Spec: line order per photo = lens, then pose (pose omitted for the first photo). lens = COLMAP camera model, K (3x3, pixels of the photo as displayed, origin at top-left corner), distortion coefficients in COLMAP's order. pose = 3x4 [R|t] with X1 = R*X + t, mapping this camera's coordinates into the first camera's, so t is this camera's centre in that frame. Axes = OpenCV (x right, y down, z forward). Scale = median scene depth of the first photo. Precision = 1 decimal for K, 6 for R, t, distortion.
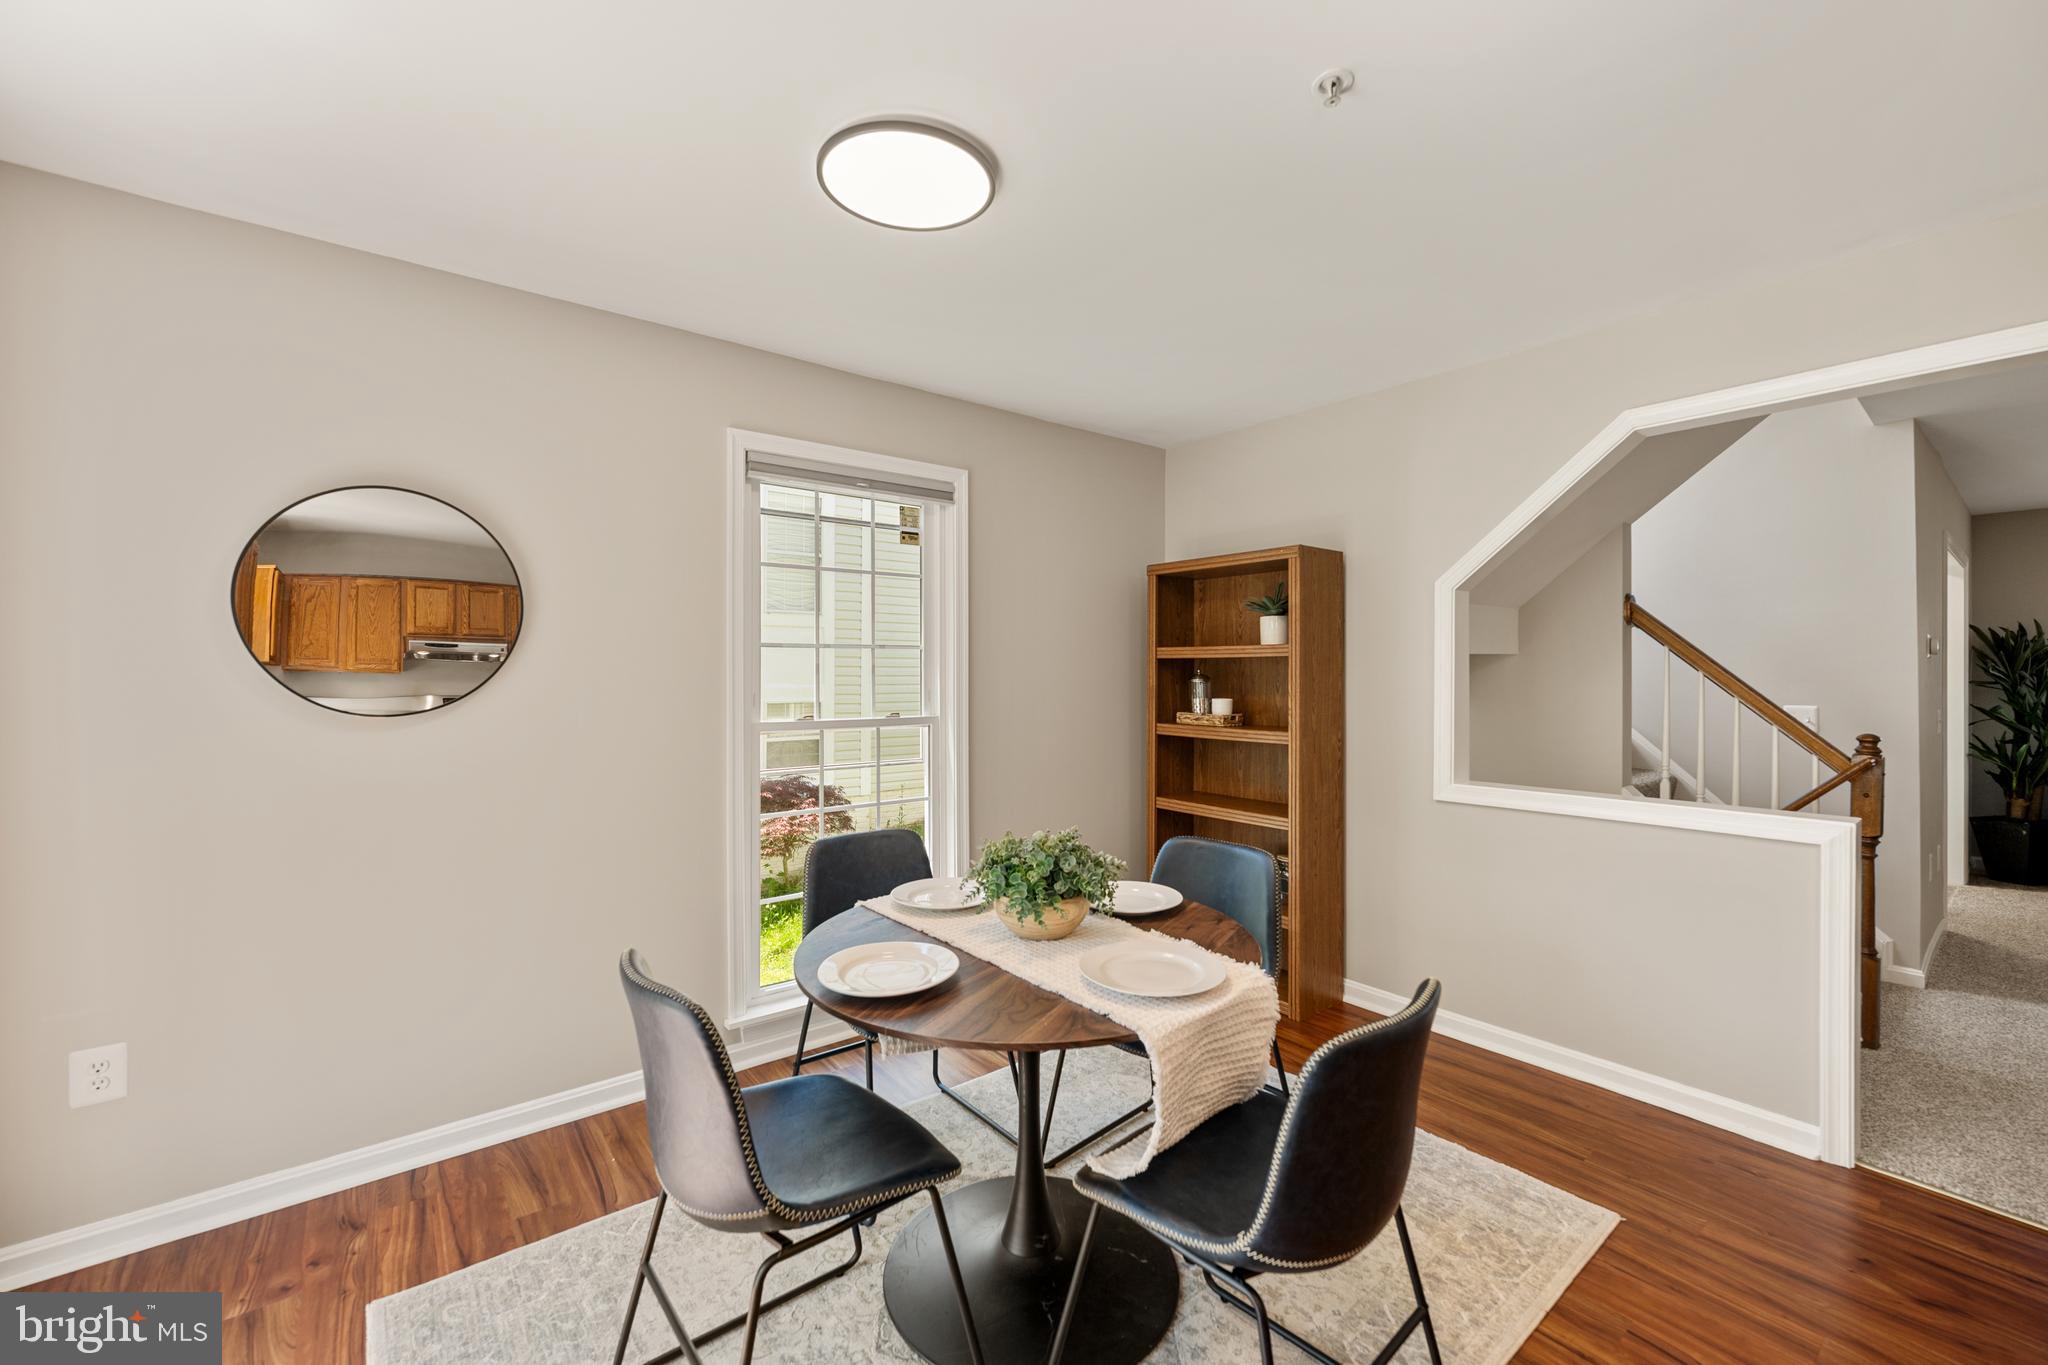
lens RADIAL K [[818.3, 0, 1013.4], [0, 818.3, 668.4], [0, 0, 1]] dist [0.001045, -0.000759]
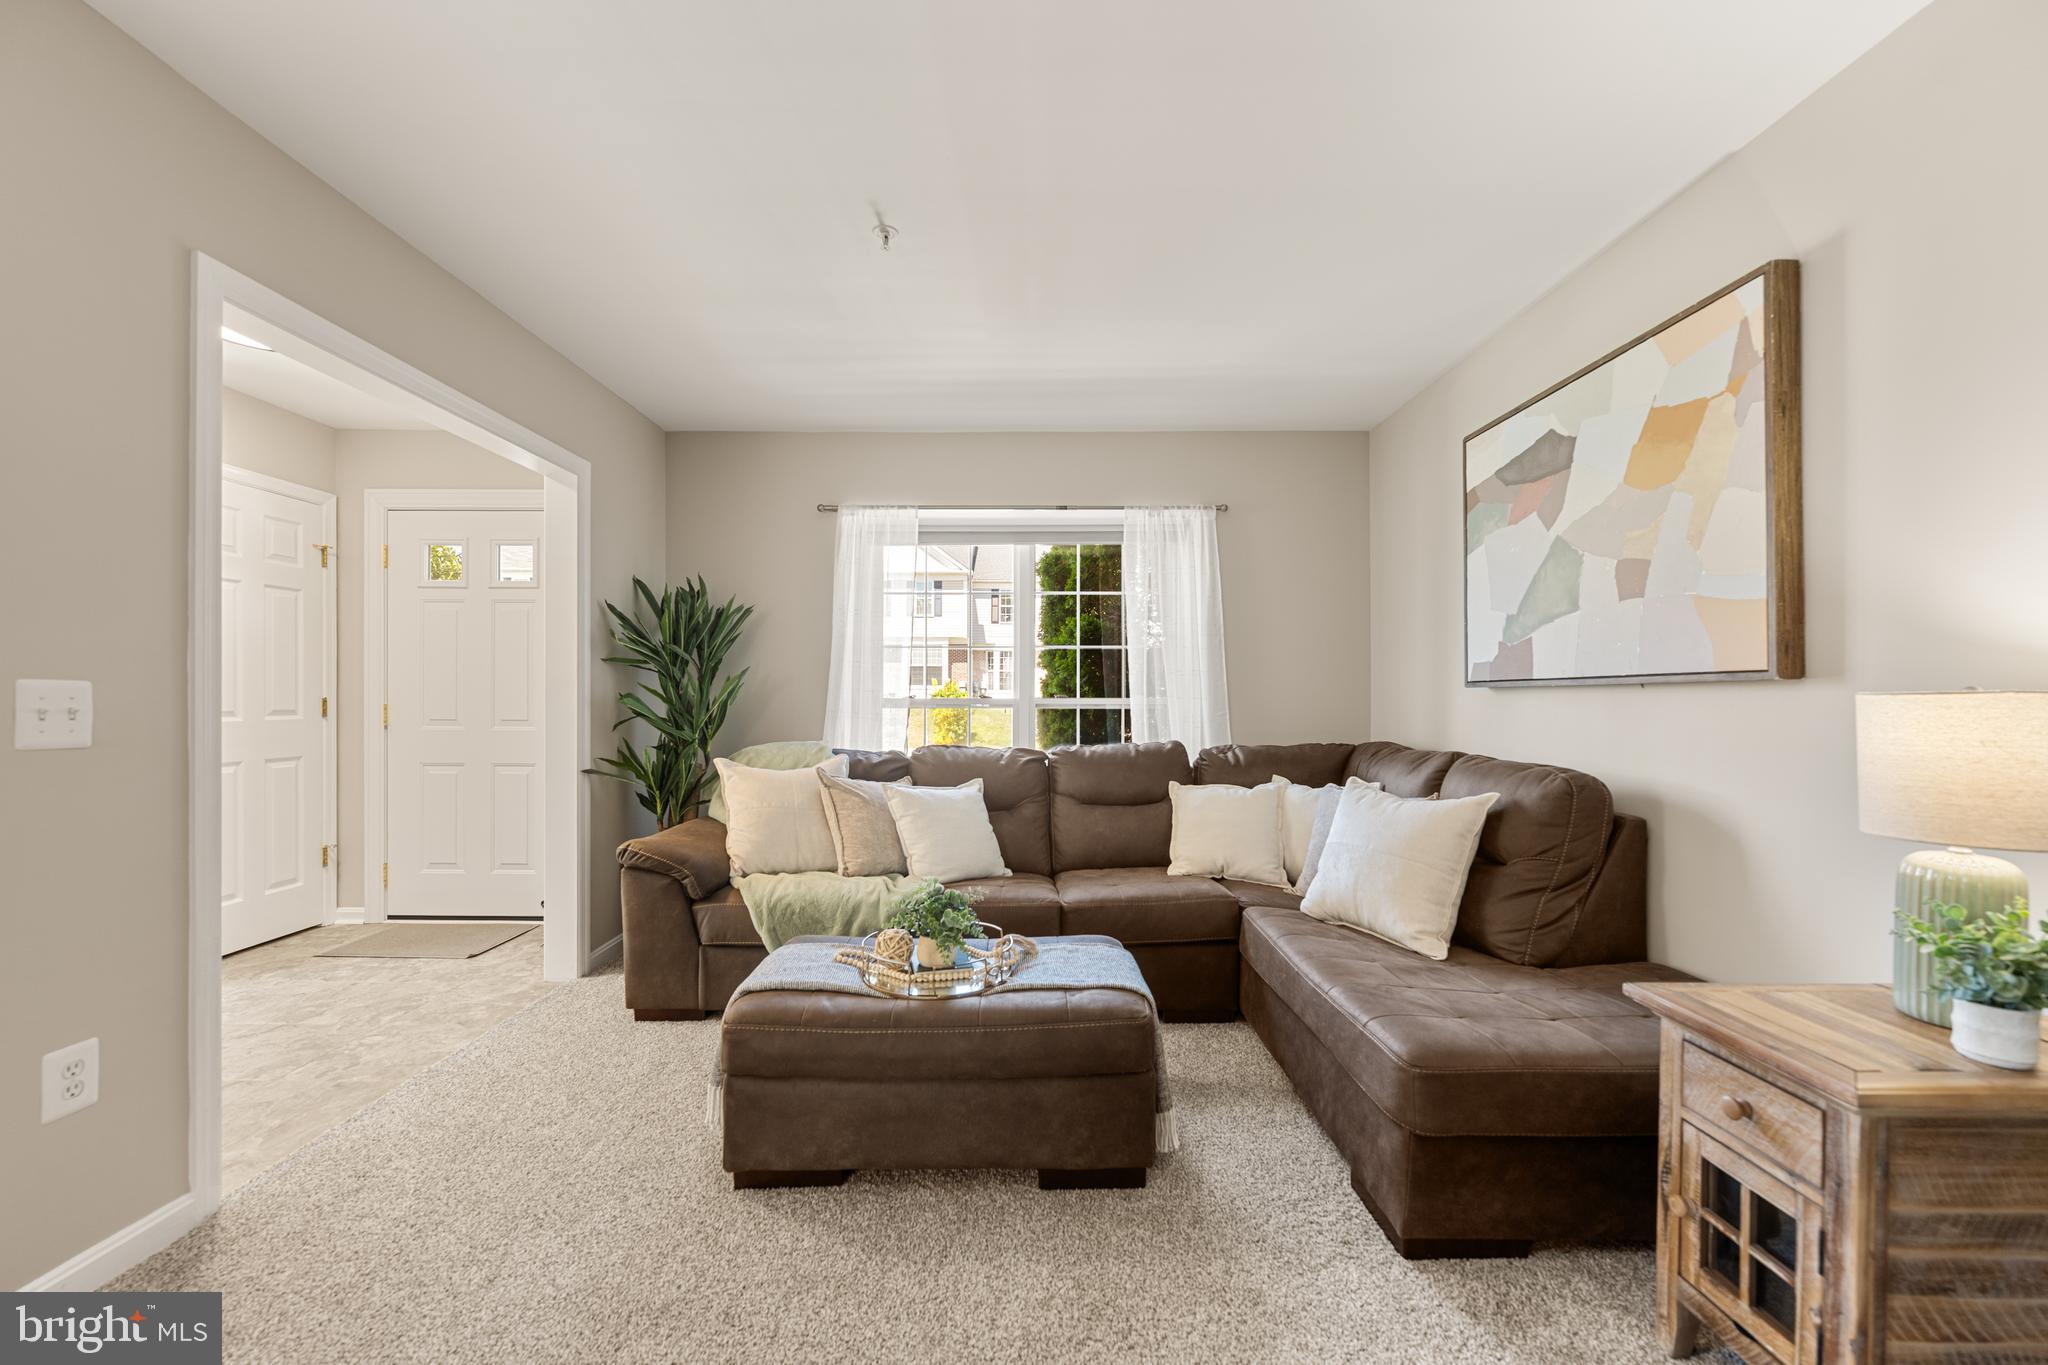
lens RADIAL K [[818.3, 0, 1021.8], [0, 818.3, 700.9], [0, 0, 1]] dist [0.001045, -0.000759]
pose [[0.621824, -0.007004, 0.783126, 0.881471], [-0.003203, 0.999929, 0.011486, 0.042290], [-0.783150, -0.009650, 0.621757, 0.344035]]
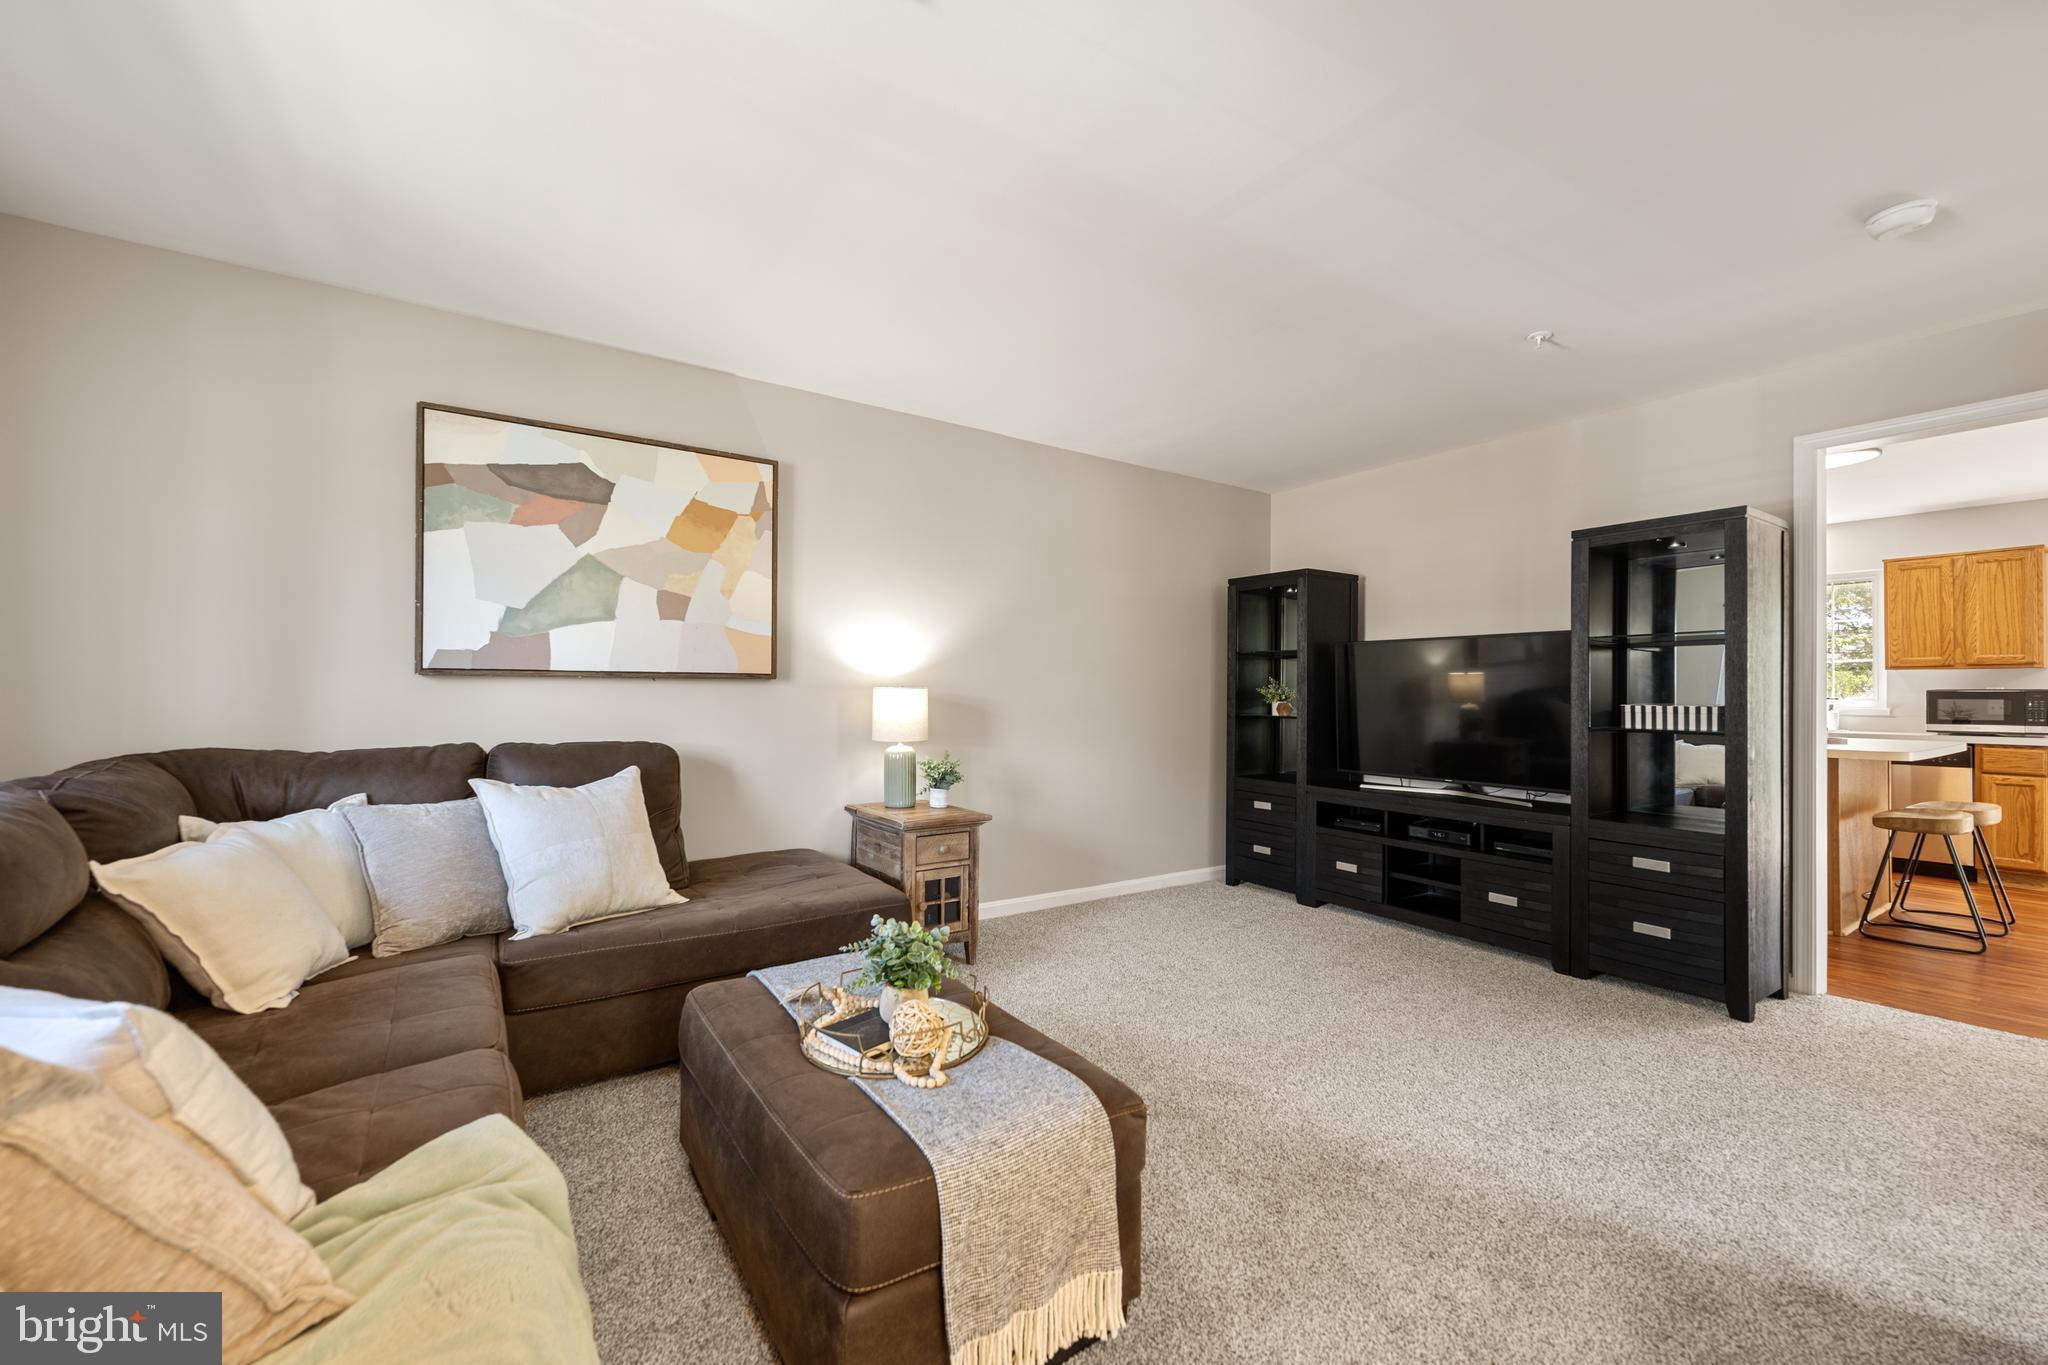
lens RADIAL K [[818.3, 0, 1006.8], [0, 818.3, 686.0], [0, 0, 1]] dist [0.001045, -0.000759]
pose [[-0.997260, -0.010271, 0.073264, 1.114433], [-0.011202, 0.999861, -0.012311, 0.047820], [-0.073127, -0.013098, -0.997237, 0.960454]]
